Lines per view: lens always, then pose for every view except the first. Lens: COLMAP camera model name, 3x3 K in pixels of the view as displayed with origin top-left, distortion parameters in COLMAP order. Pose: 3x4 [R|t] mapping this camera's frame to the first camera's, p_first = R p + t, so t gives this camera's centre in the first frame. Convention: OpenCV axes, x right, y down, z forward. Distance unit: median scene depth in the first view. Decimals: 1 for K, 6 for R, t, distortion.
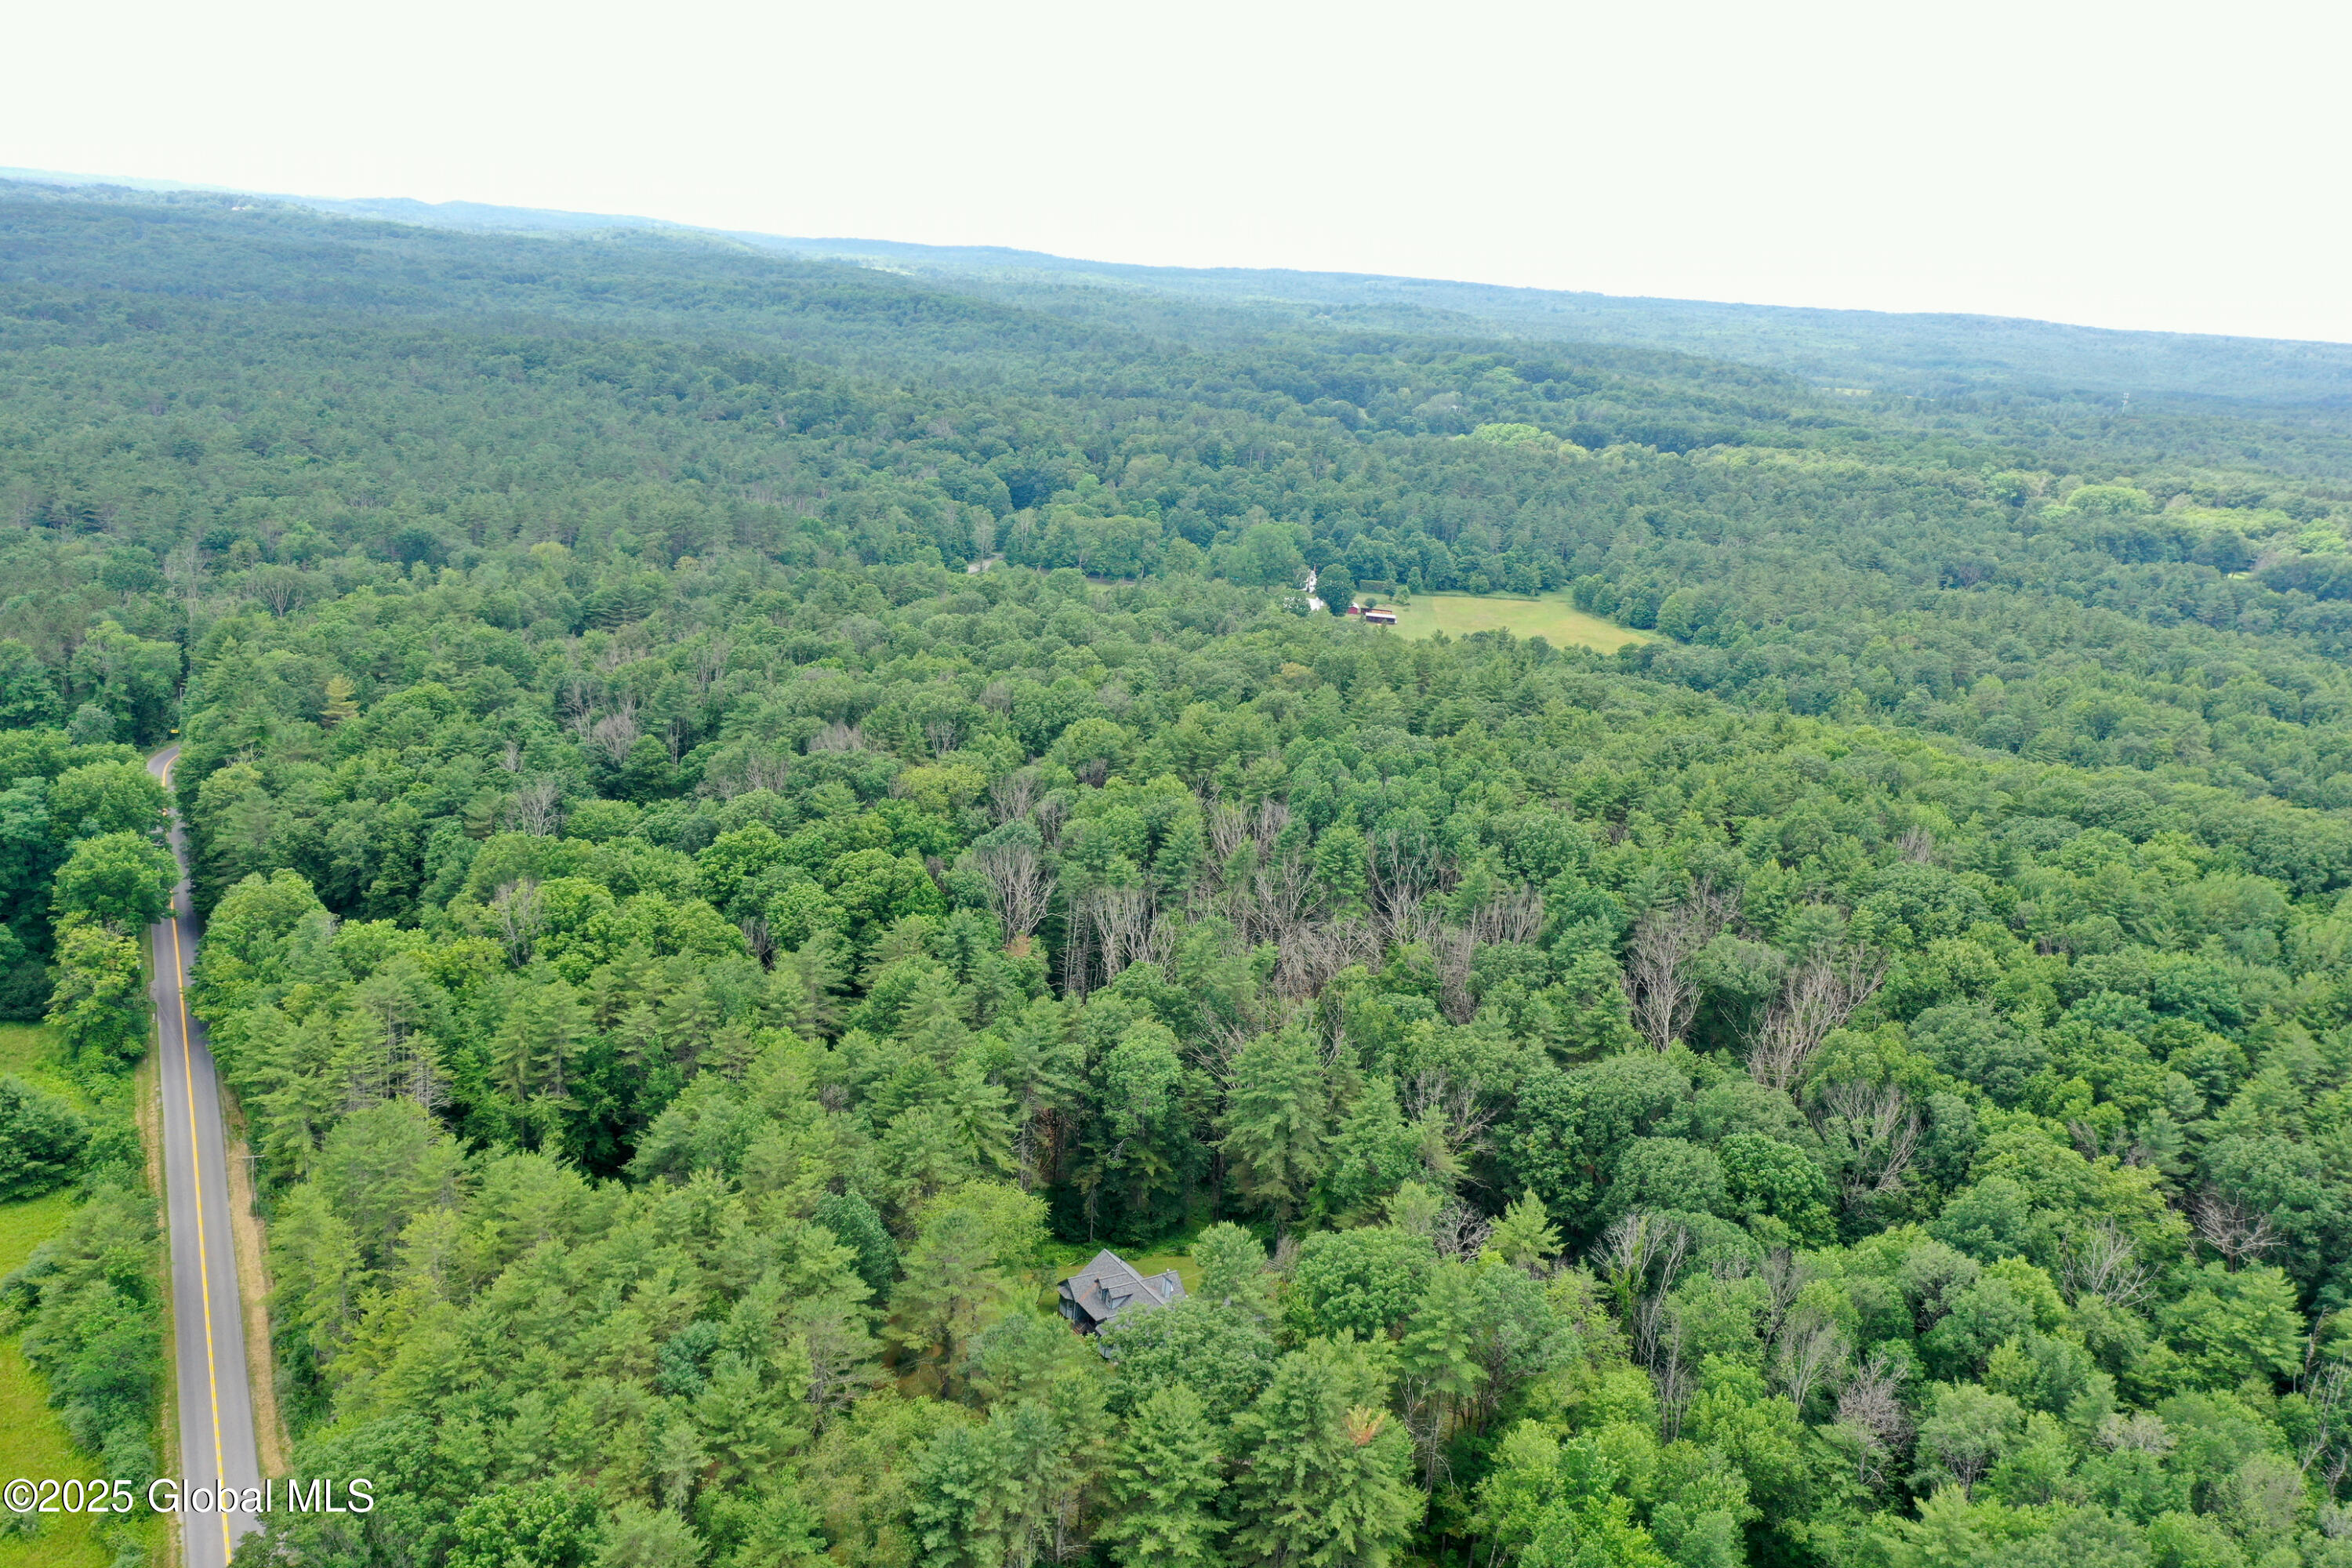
lens RADIAL K [[1904.5, 0, 1153.9], [0, 1904.5, 774.7], [0, 0, 1]] dist [0.011514, 0.006217]
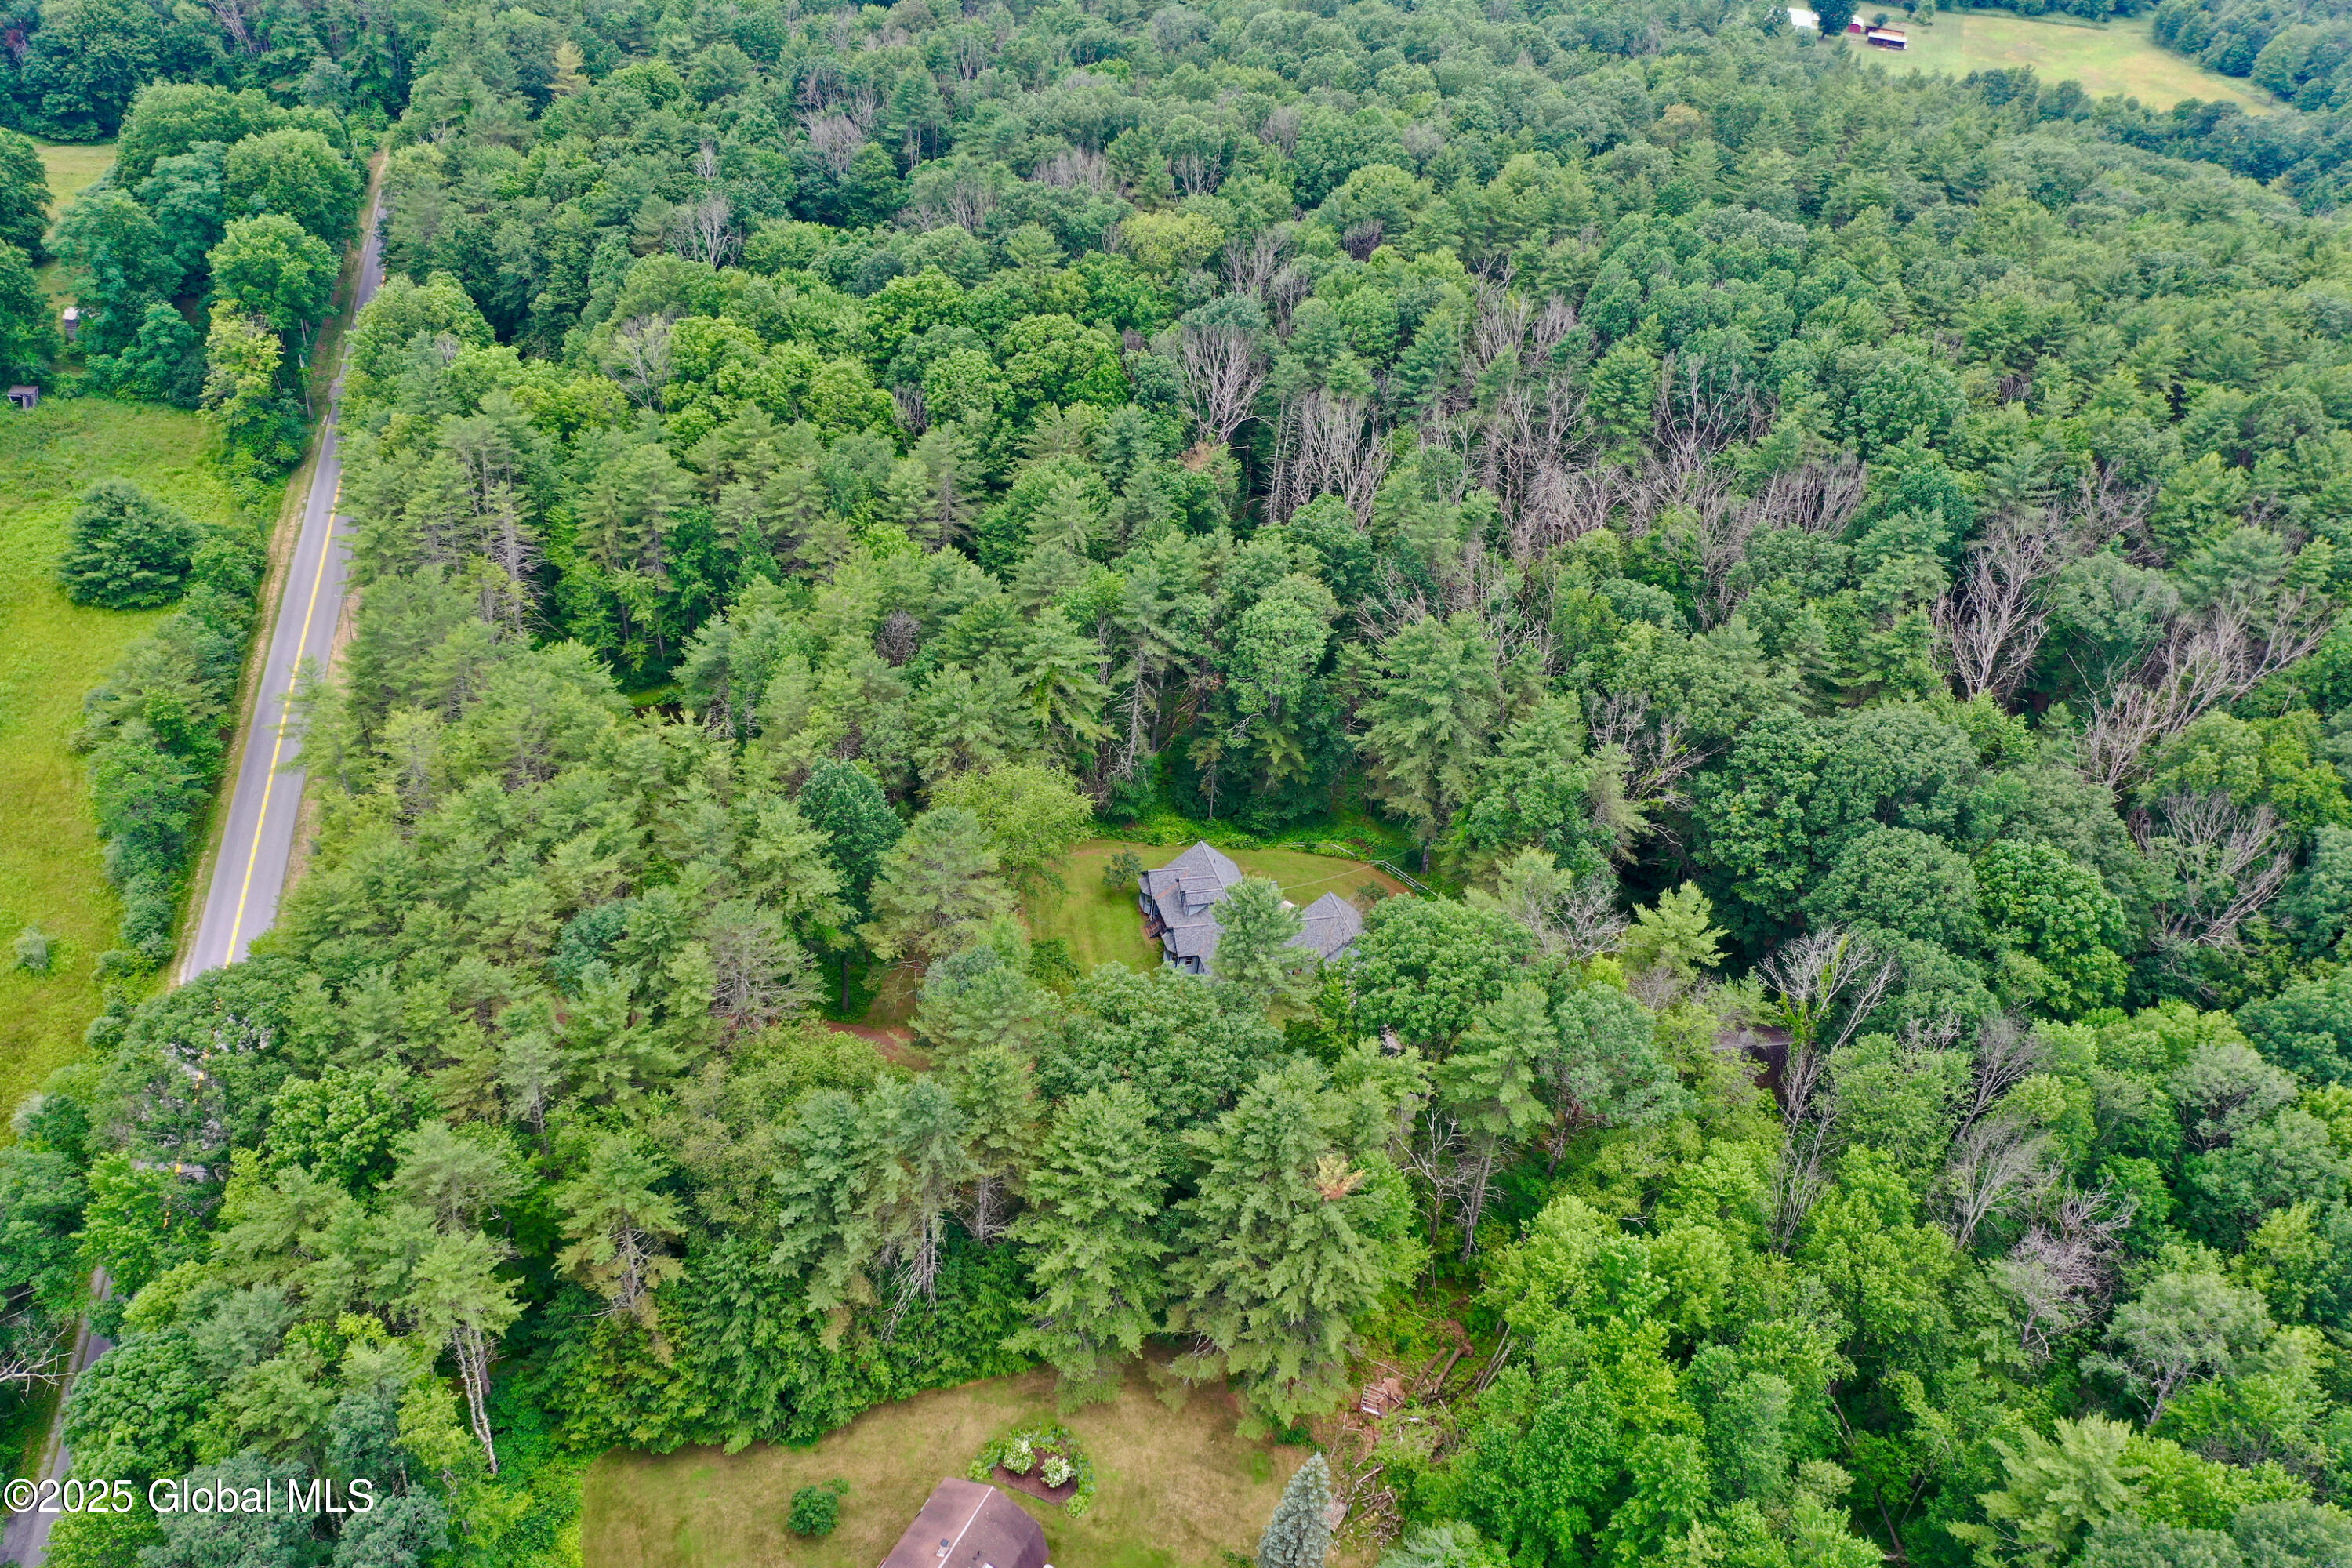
lens RADIAL K [[1904.5, 0, 1153.9], [0, 1904.5, 774.7], [0, 0, 1]] dist [0.011514, 0.006217]
pose [[0.963415, 0.152736, -0.220234, 0.126292], [-0.079215, 0.947289, 0.310433, -0.038201], [0.256040, -0.281630, 0.924731, 0.203026]]
